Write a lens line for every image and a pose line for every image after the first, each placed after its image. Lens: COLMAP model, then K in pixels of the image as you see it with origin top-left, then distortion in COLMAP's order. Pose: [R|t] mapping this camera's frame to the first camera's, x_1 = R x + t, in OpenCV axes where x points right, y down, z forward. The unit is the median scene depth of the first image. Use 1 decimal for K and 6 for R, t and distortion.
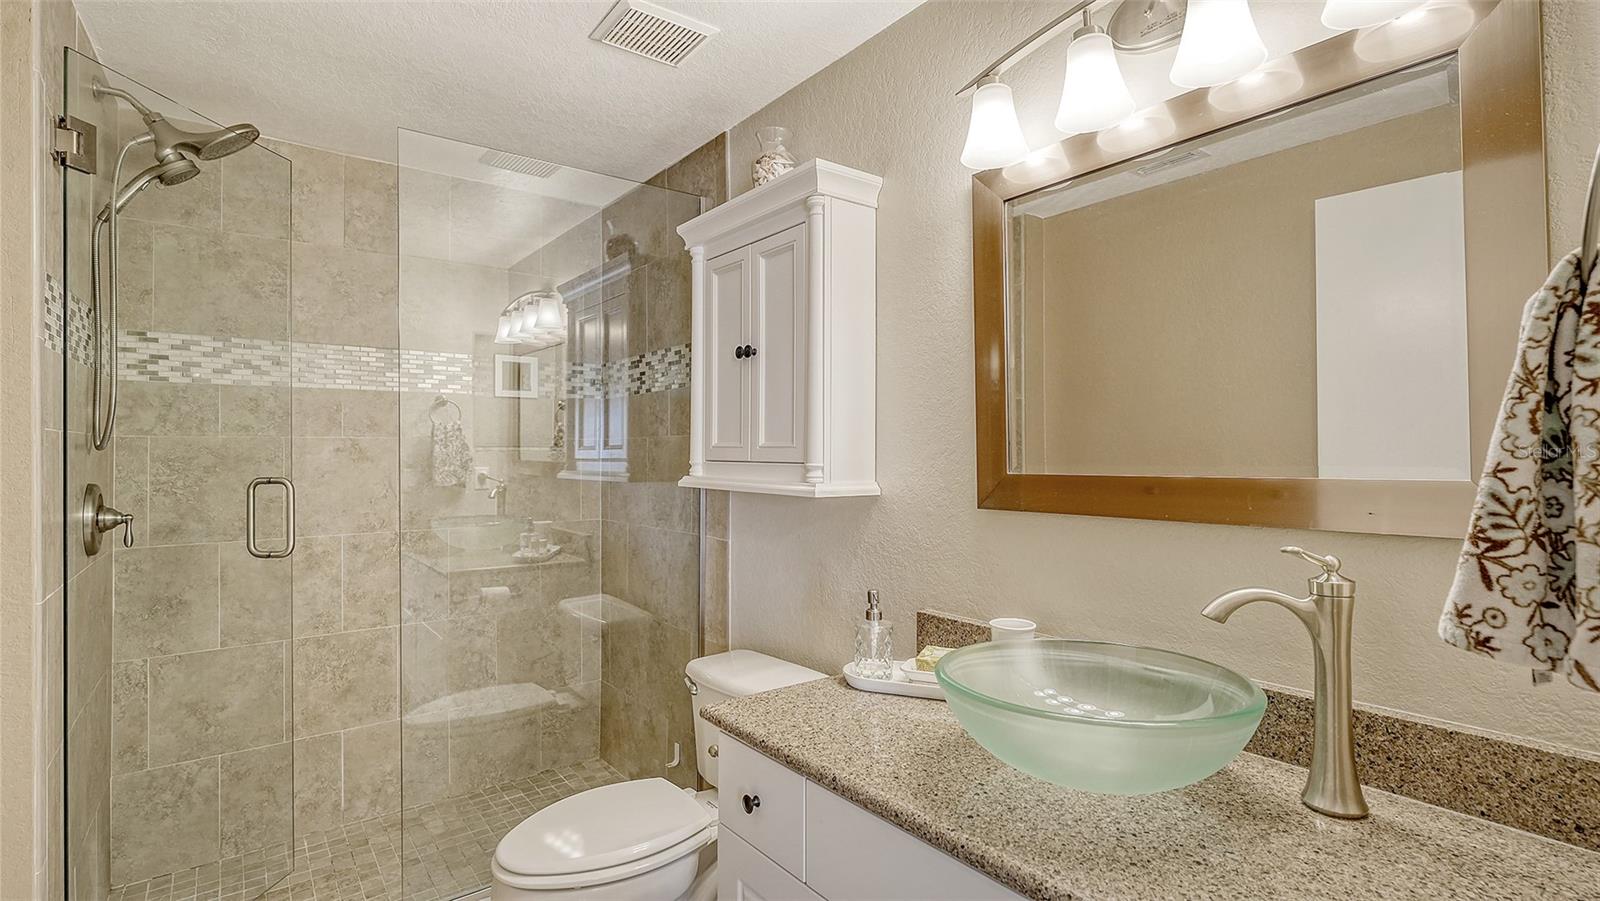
lens RADIAL K [[735.9, 0, 798.6], [0, 735.9, 454.2], [0, 0, 1]] dist [0.000342, 0.000392]
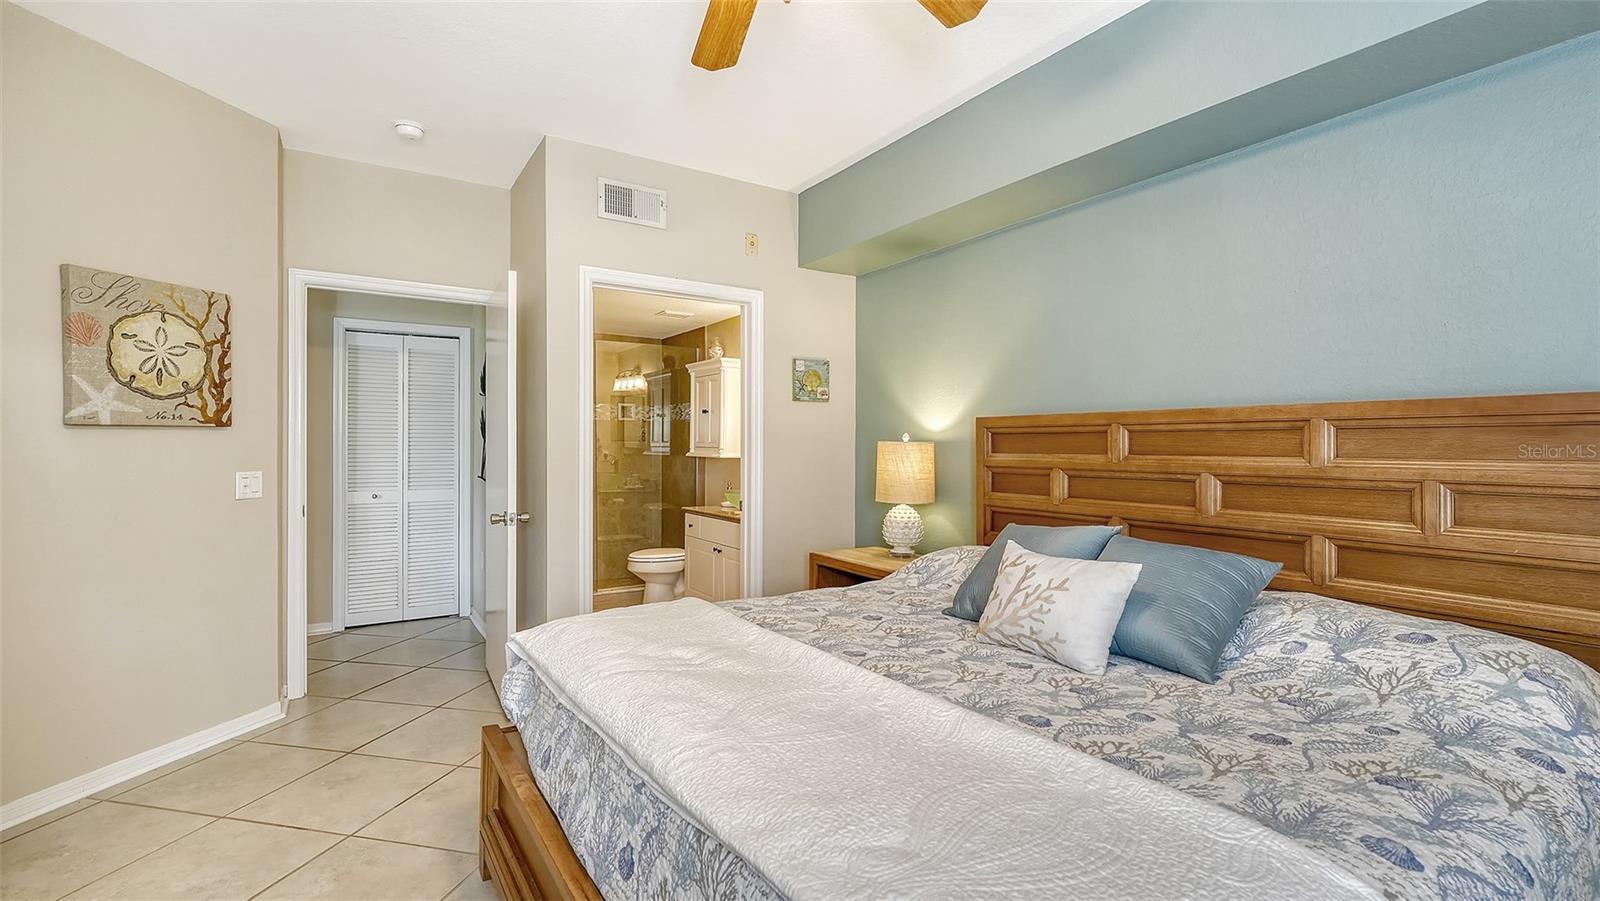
lens RADIAL K [[735.9, 0, 800.2], [0, 735.9, 446.1], [0, 0, 1]] dist [0.000342, 0.000392]
pose [[0.995919, 0.002747, -0.090209, 0.455888], [-0.002229, 0.999980, 0.005838, -0.010592], [0.090223, -0.005613, 0.995906, -1.535260]]
